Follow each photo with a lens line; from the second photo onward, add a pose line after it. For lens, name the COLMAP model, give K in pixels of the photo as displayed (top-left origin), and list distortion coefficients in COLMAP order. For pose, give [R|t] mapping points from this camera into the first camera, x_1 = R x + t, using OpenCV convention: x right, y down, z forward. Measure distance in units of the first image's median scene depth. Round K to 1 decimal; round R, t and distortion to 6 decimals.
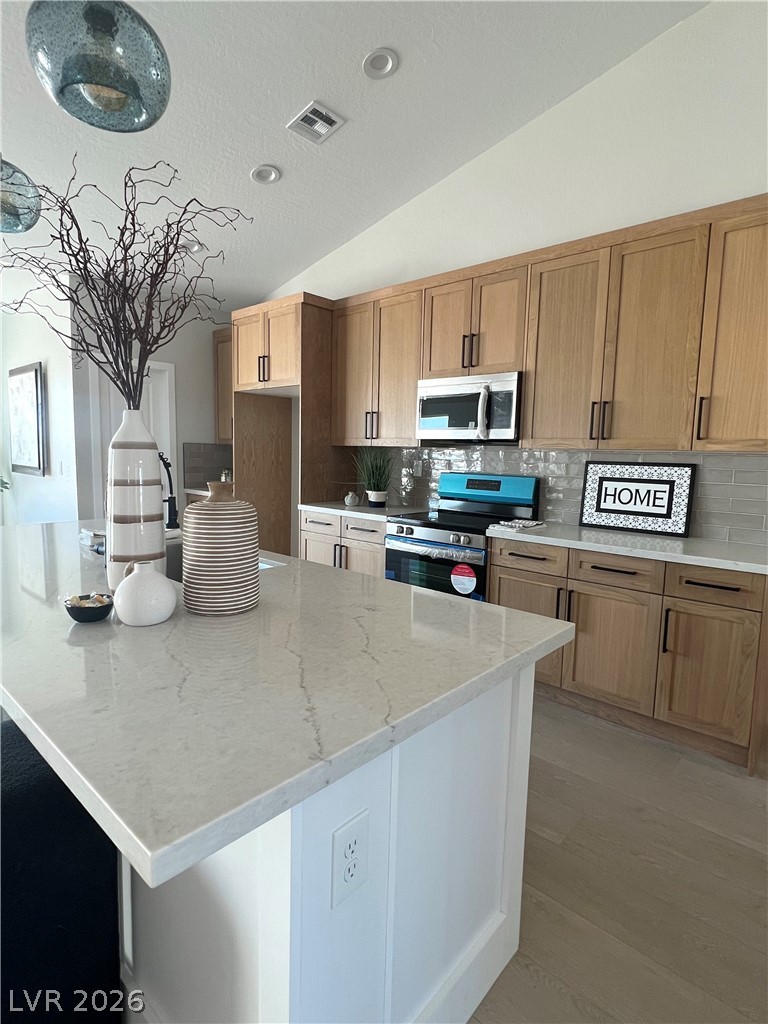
lens RADIAL K [[535.9, 0, 381.5], [0, 535.9, 512.3], [0, 0, 1]] dist [0.001165, -0.000561]
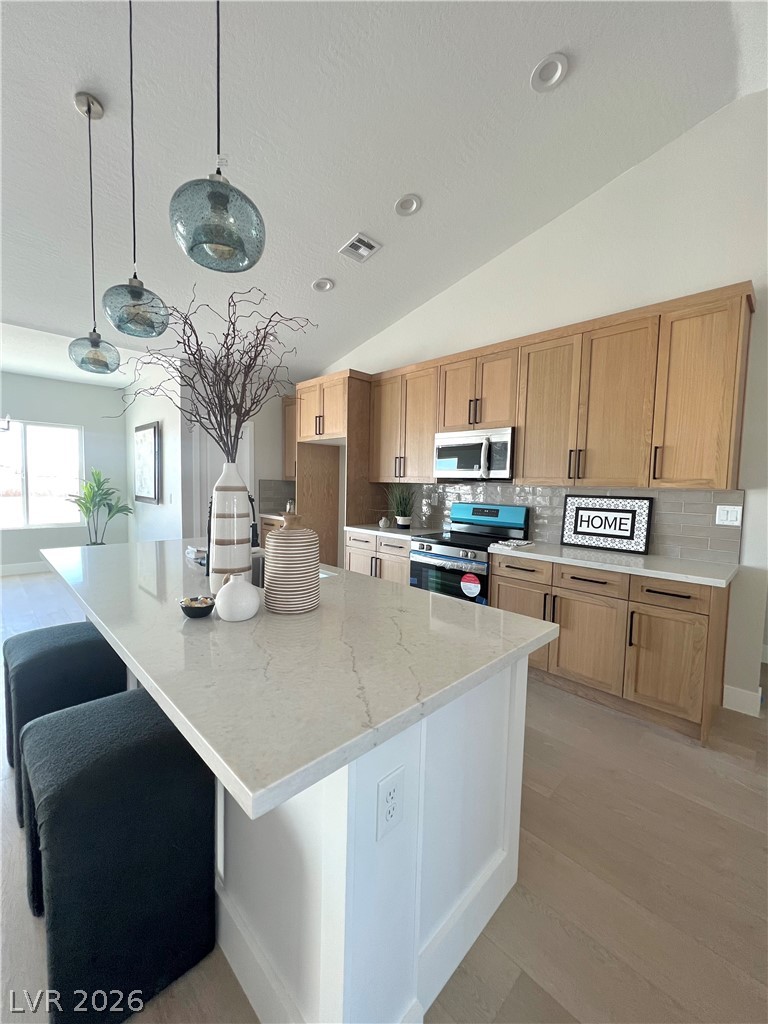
lens RADIAL K [[409.9, 0, 384.1], [0, 409.9, 513.2], [0, 0, 1]] dist [0.000578, 0.000505]
pose [[0.998653, 0.002466, -0.051821, -0.007235], [-0.004601, 0.999144, -0.041119, -0.010705], [0.051675, 0.041302, 0.997810, -0.015907]]
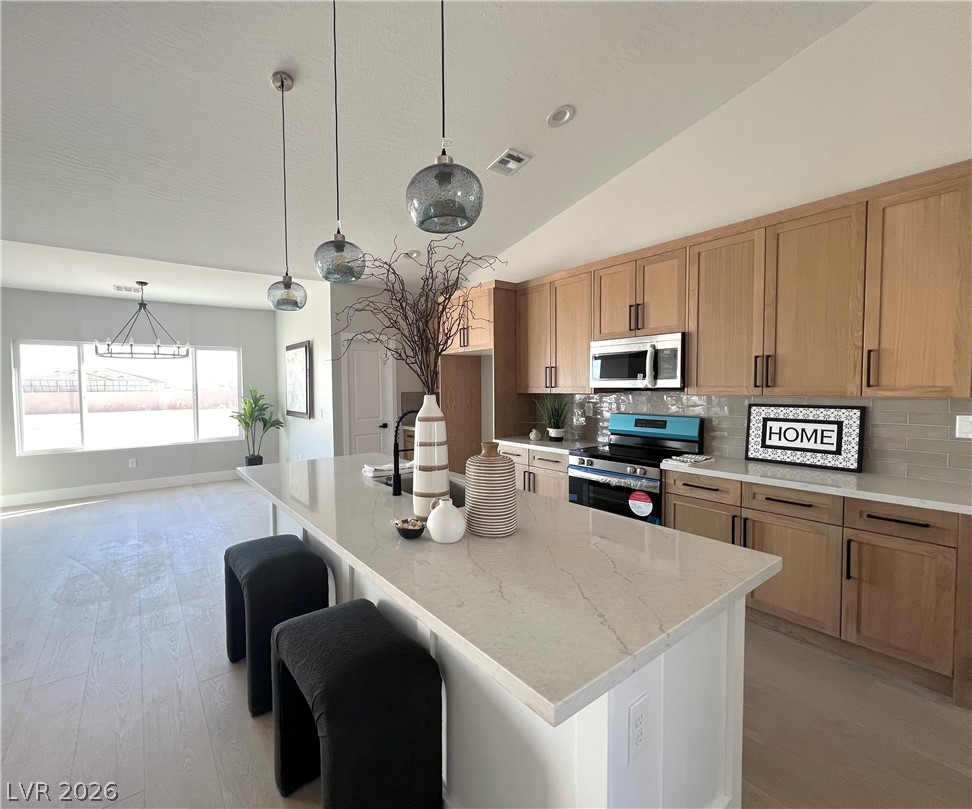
lens RADIAL K [[430.5, 0, 432.3], [0, 430.5, 406.0], [0, 0, 1]] dist [-0.001711, 0.001133]
pose [[0.972823, -0.023561, -0.230350, -0.097974], [0.007532, 0.997503, -0.070217, -0.040649], [0.231429, 0.066573, 0.970571, -0.092005]]
